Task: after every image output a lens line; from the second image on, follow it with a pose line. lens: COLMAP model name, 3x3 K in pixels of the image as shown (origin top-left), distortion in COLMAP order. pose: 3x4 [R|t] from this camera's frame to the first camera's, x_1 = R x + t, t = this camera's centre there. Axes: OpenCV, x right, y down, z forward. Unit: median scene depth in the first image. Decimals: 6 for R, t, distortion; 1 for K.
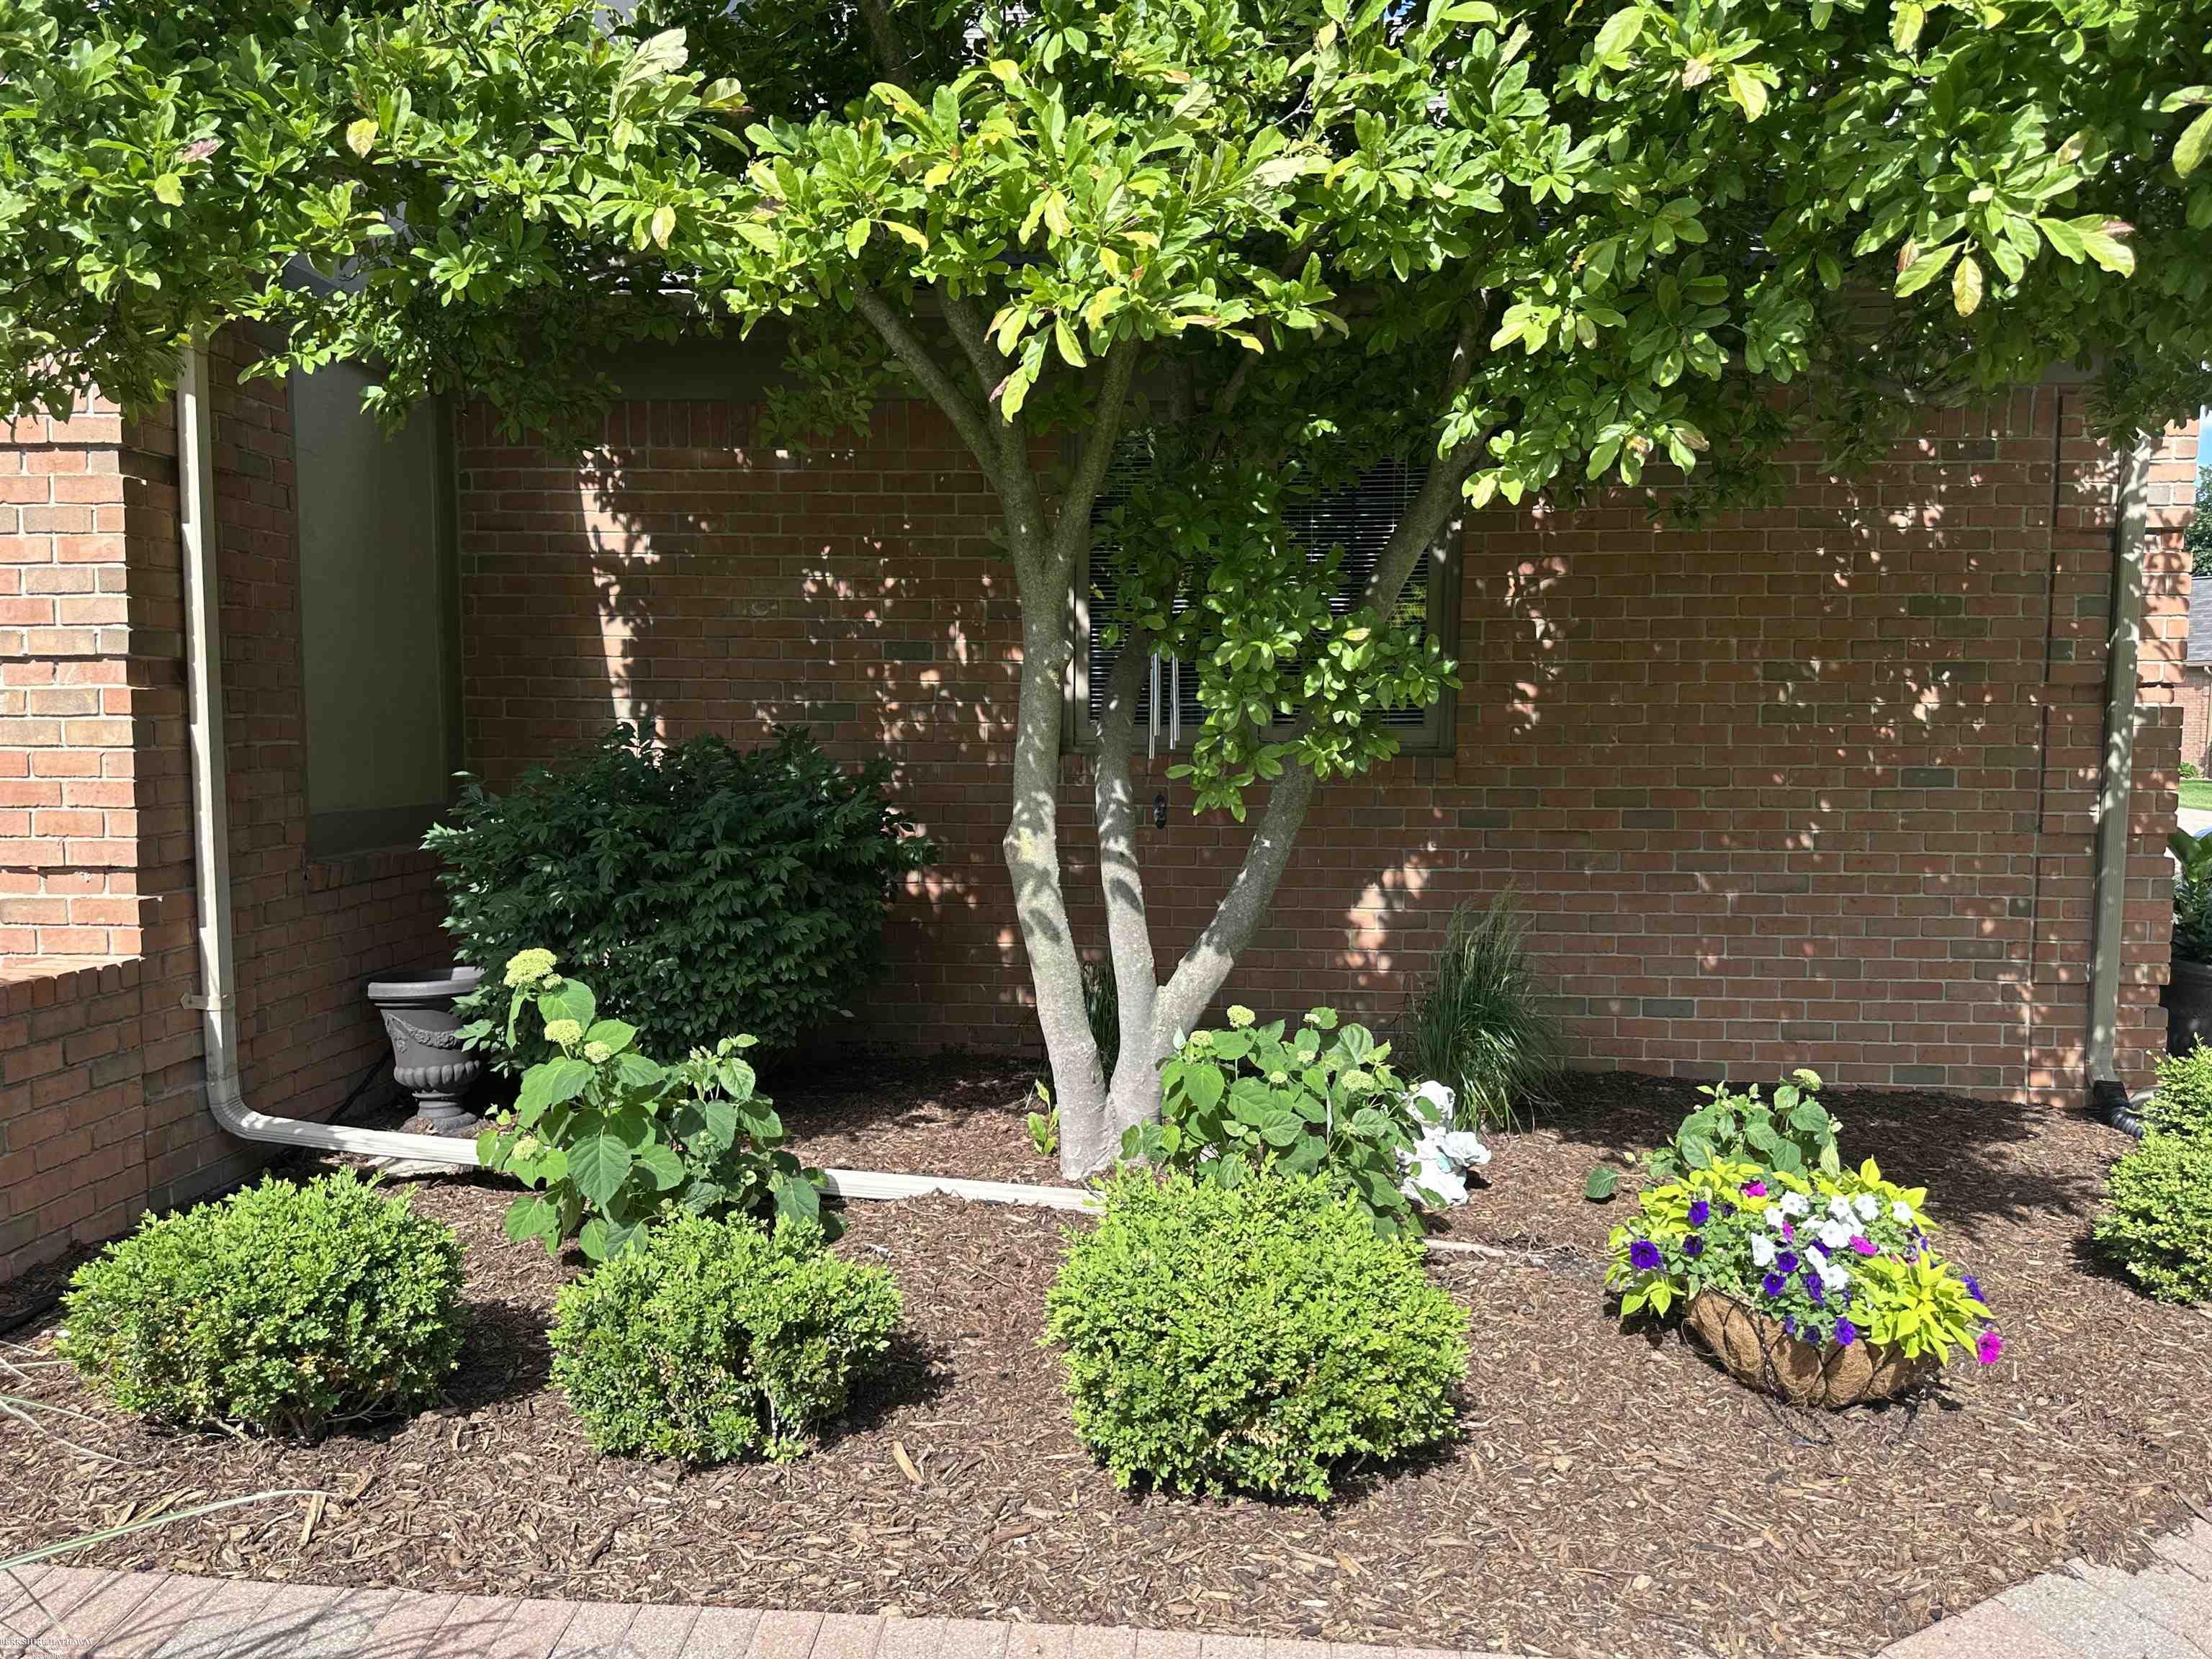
lens RADIAL K [[1585.5, 0, 1109.3], [0, 1585.5, 823.6], [0, 0, 1]] dist [0.021818, -0.024525]
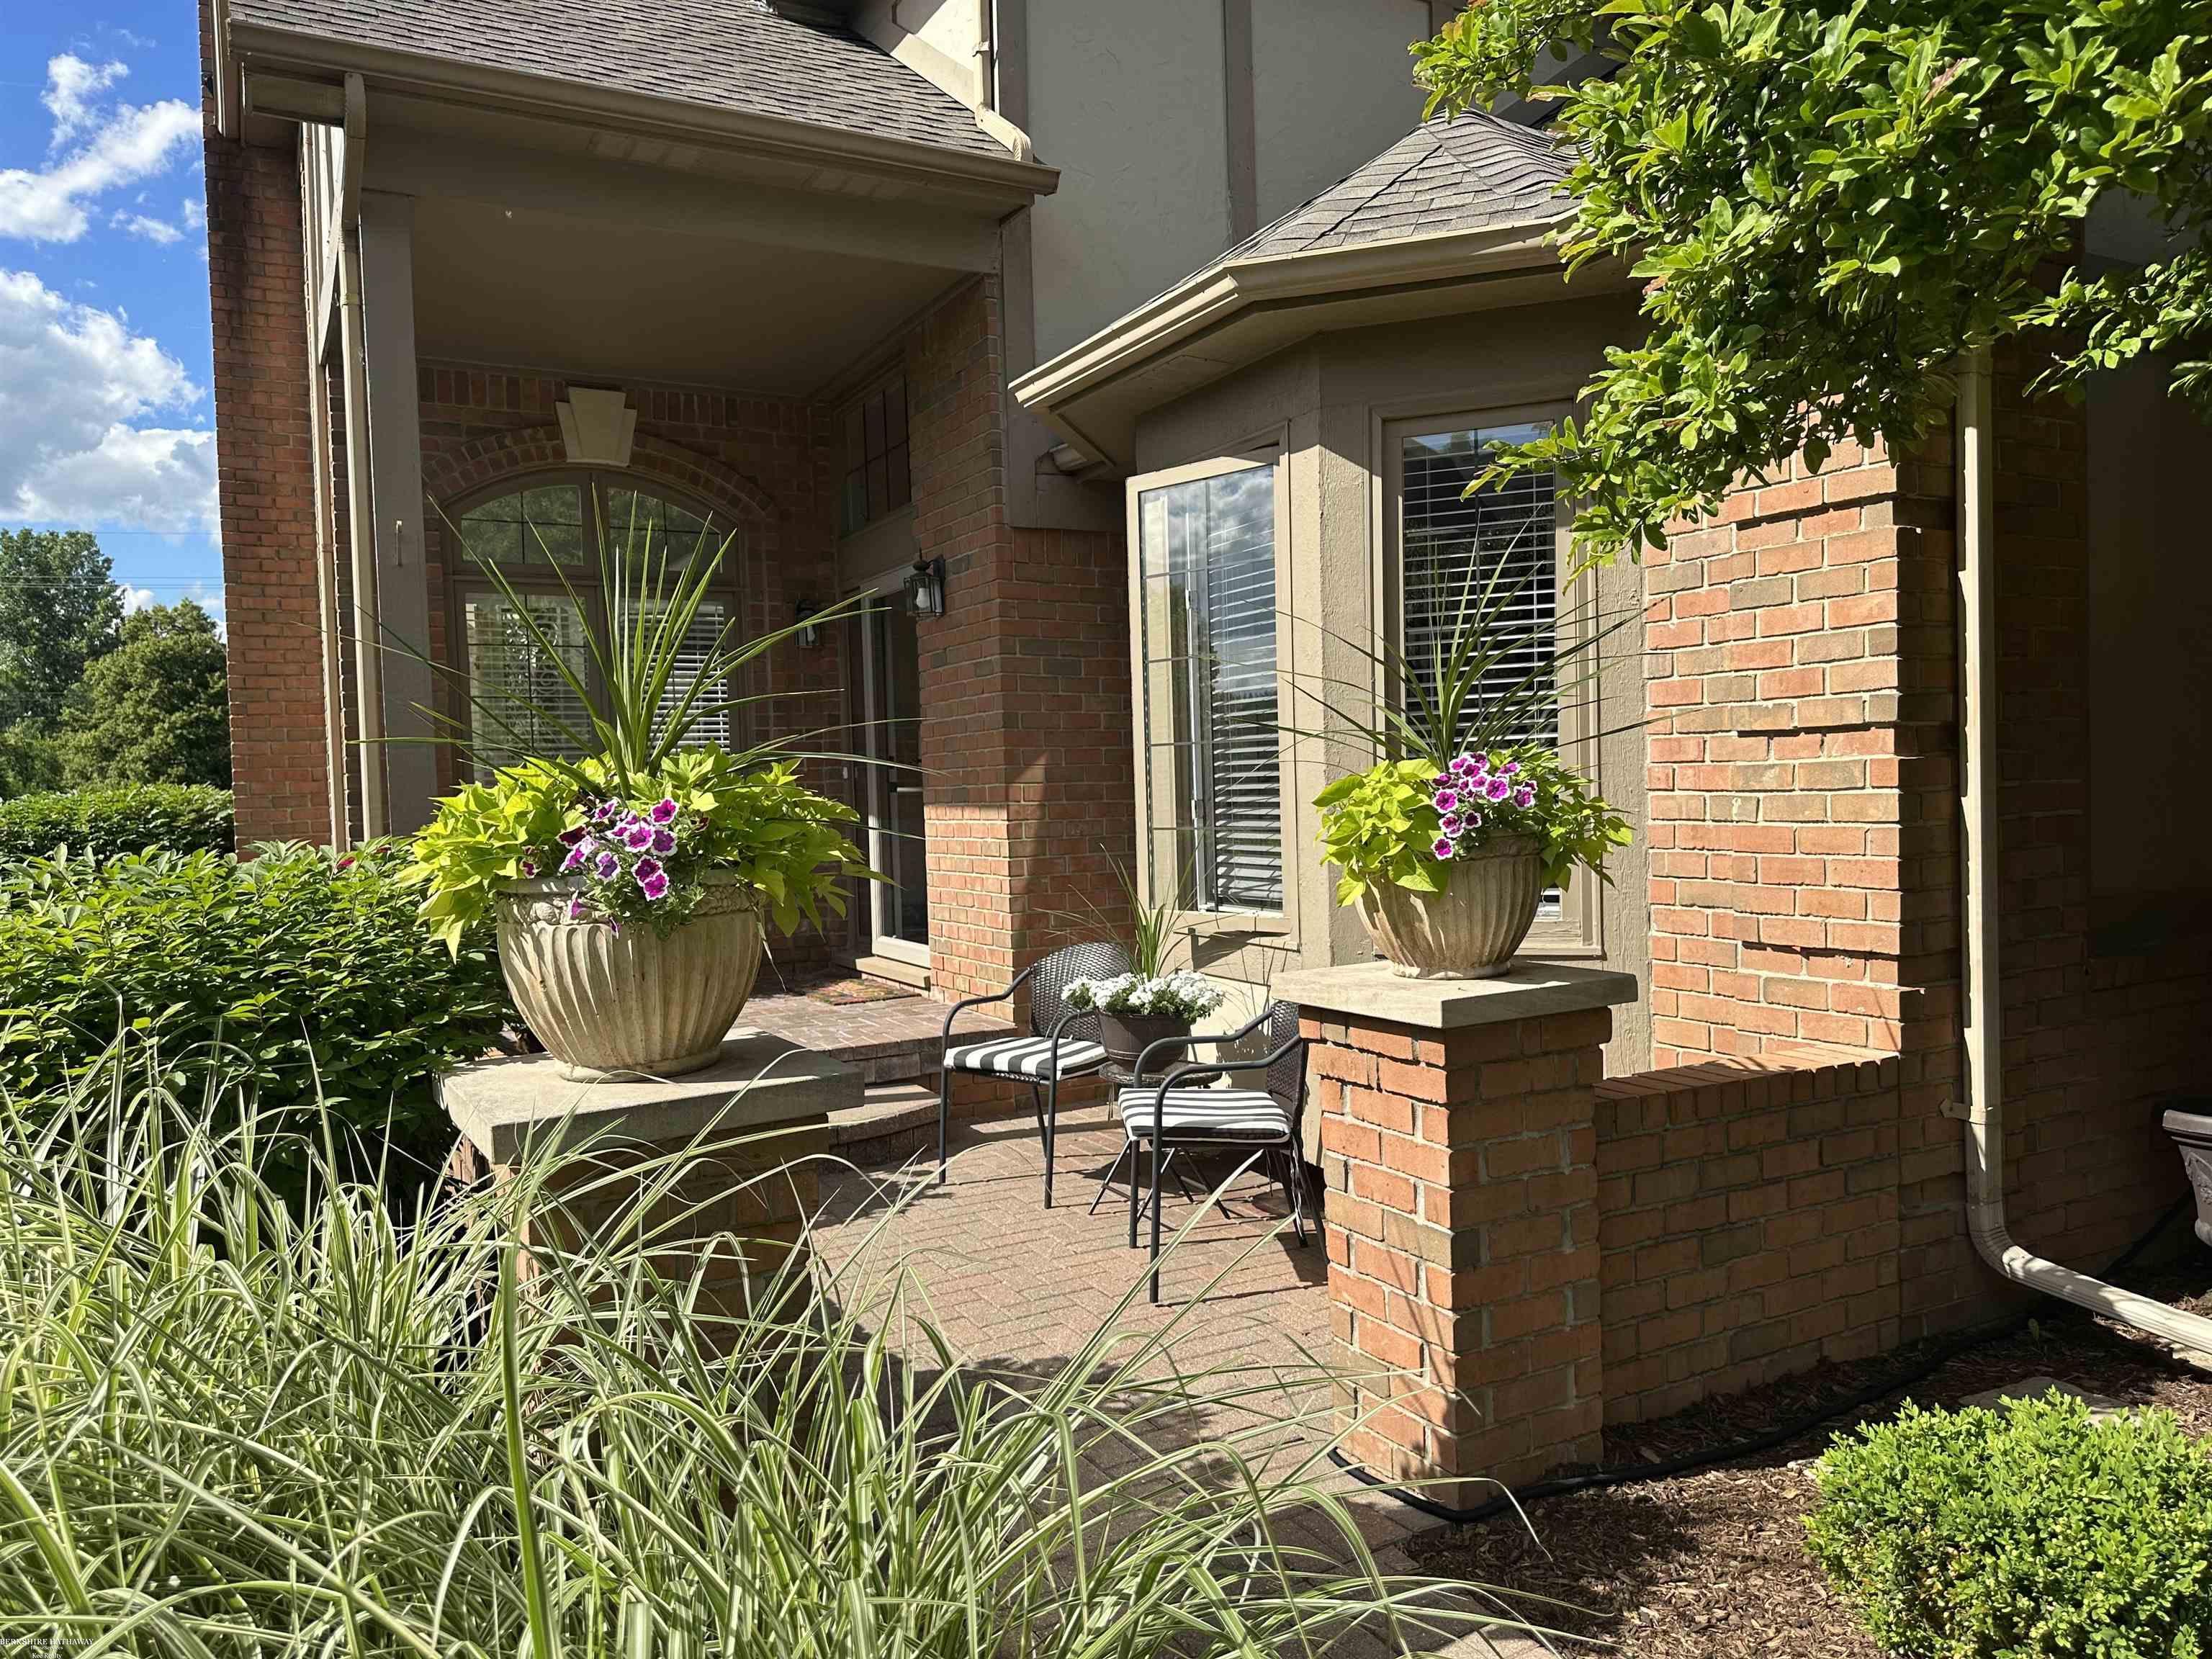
lens RADIAL K [[1585.5, 0, 1109.3], [0, 1585.5, 823.6], [0, 0, 1]] dist [0.021818, -0.024525]
pose [[0.537525, 0.009543, -0.843194, -0.088869], [-0.035306, 0.999314, -0.011197, -0.021687], [0.842509, 0.035788, 0.537493, 0.131373]]
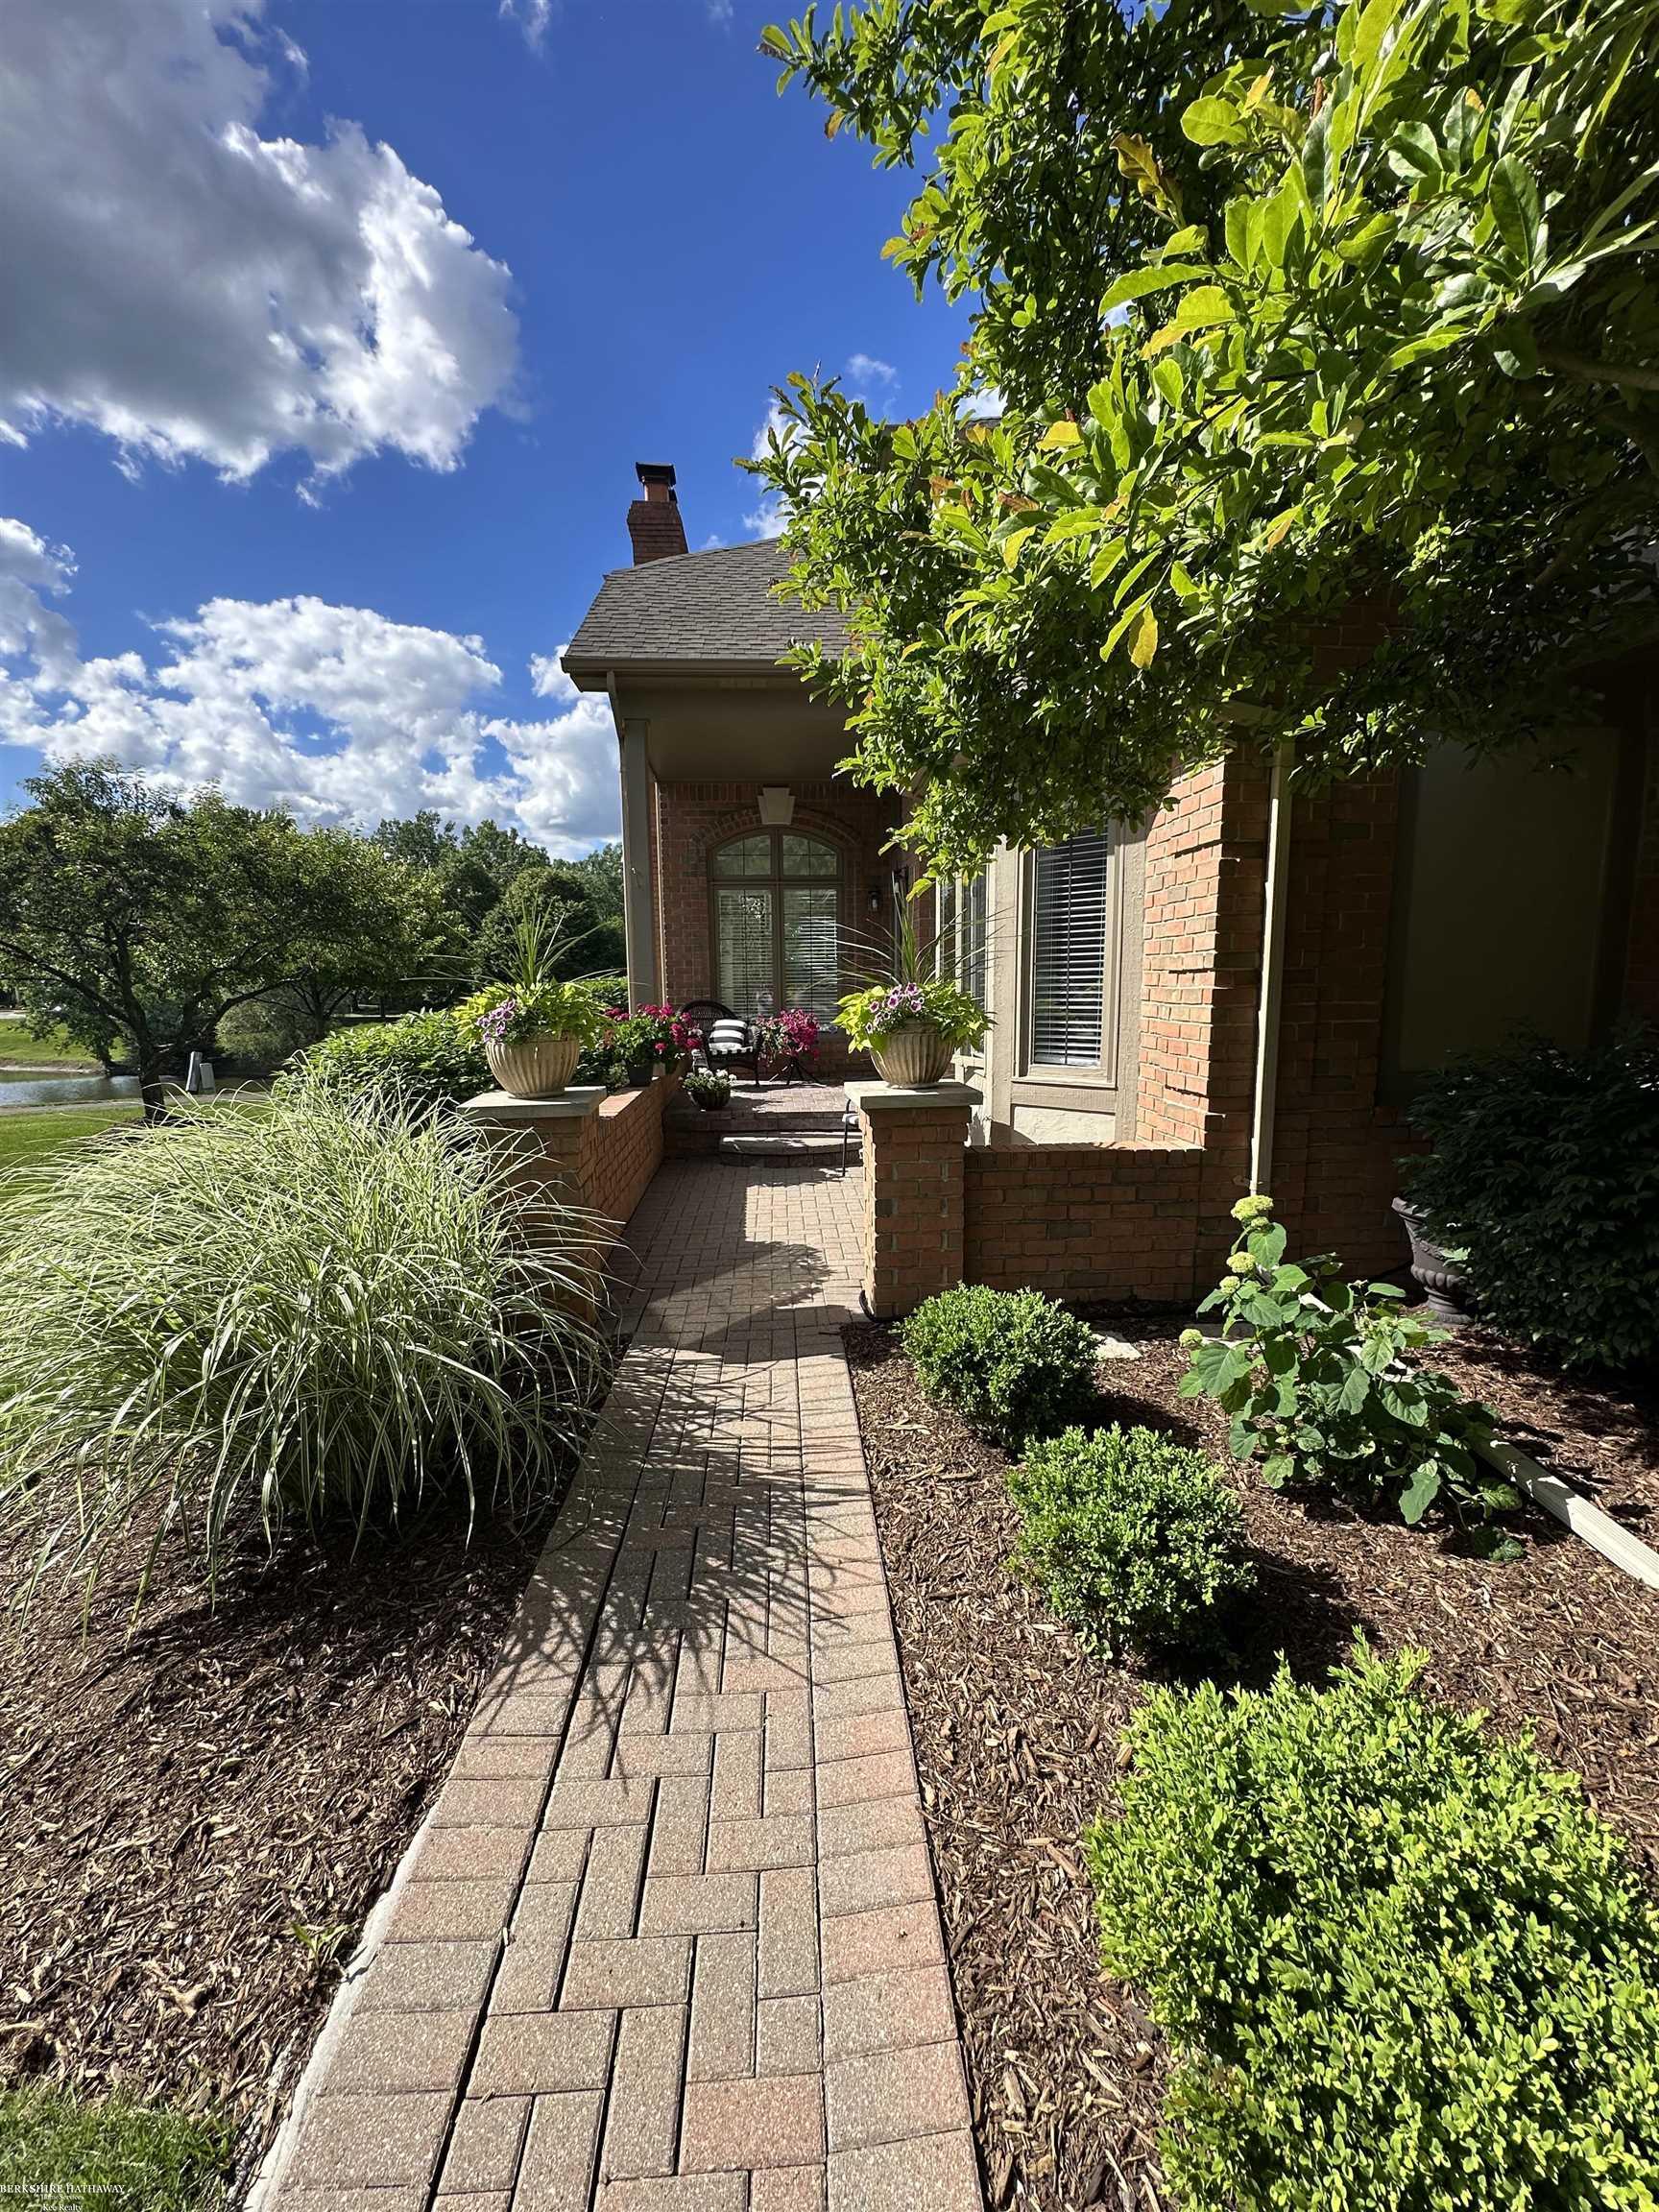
lens RADIAL K [[903.0, 0, 829.5], [0, 903.0, 1106.0], [0, 0, 1]] dist [-0.000727, -0.000012]
pose [[0.116416, 0.138207, -0.983538, 0.294160], [-0.064415, 0.989237, 0.131384, -0.063133], [0.991110, 0.048059, 0.124065, 0.502770]]
